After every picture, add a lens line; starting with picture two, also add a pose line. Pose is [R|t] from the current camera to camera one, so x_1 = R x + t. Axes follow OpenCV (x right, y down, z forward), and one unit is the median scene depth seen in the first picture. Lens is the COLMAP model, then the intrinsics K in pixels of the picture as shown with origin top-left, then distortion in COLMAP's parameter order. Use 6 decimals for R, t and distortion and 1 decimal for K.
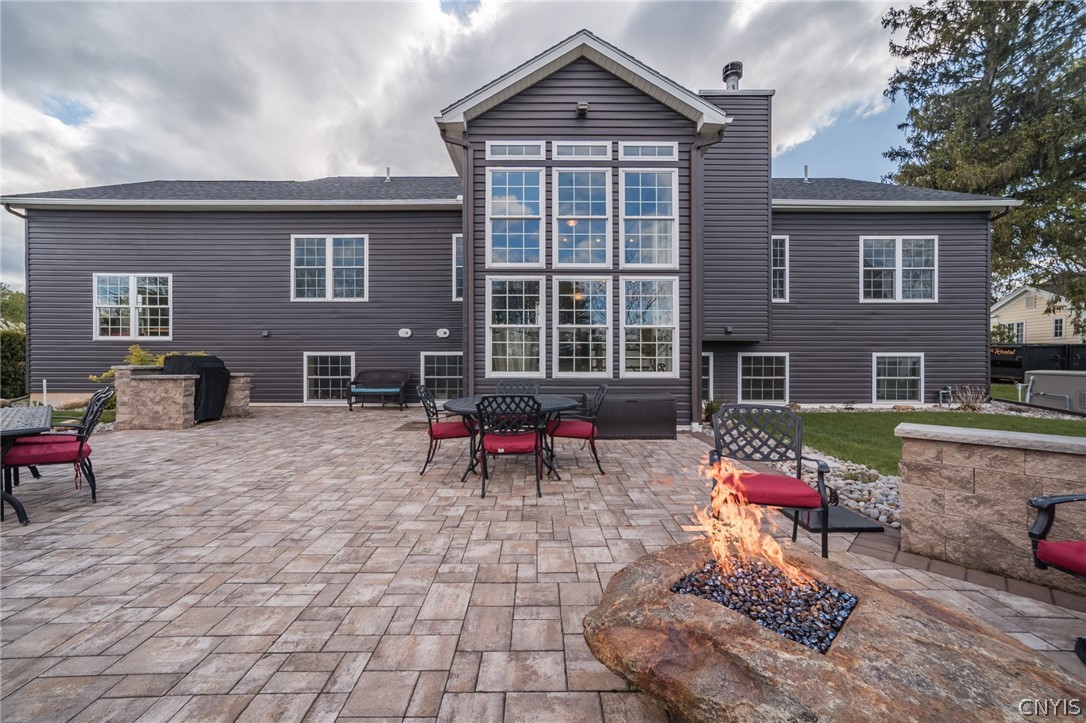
lens RADIAL K [[479.1, 0, 542.1], [0, 479.1, 354.7], [0, 0, 1]] dist [0.009548, 0.001421]
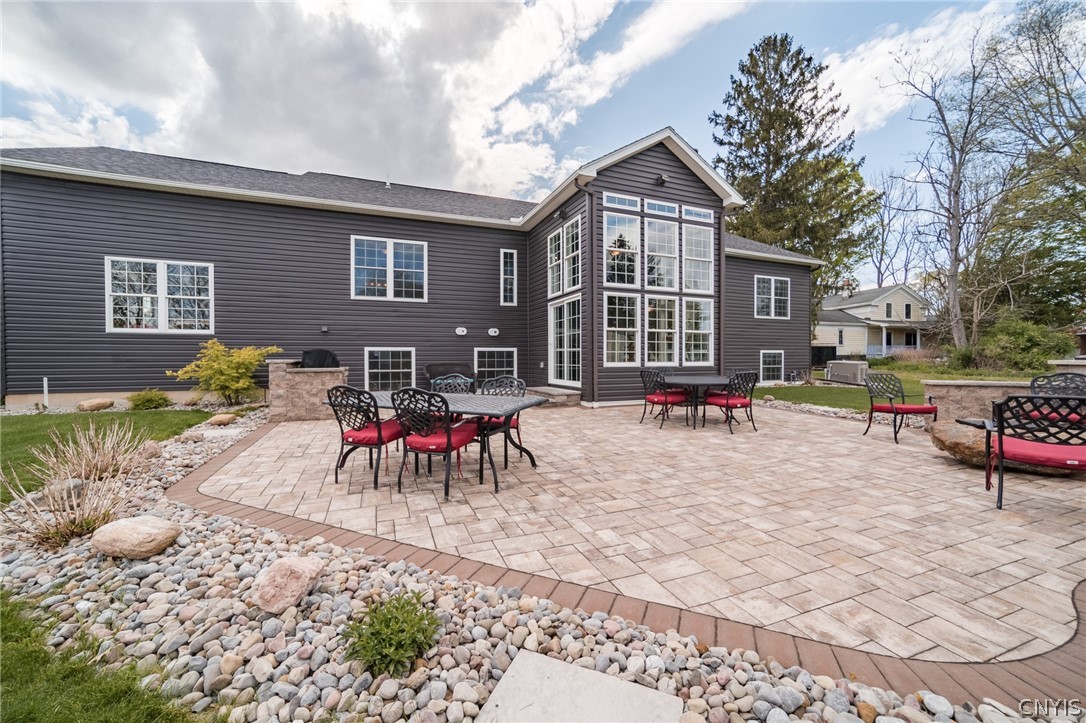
lens RADIAL K [[454.8, 0, 544.2], [0, 454.8, 357.2], [0, 0, 1]] dist [-0.011326, 0.000176]
pose [[0.918292, -0.001775, 0.395899, -0.728434], [-0.002656, 0.999940, 0.010644, 0.006147], [-0.395894, -0.010825, 0.918232, -0.104770]]
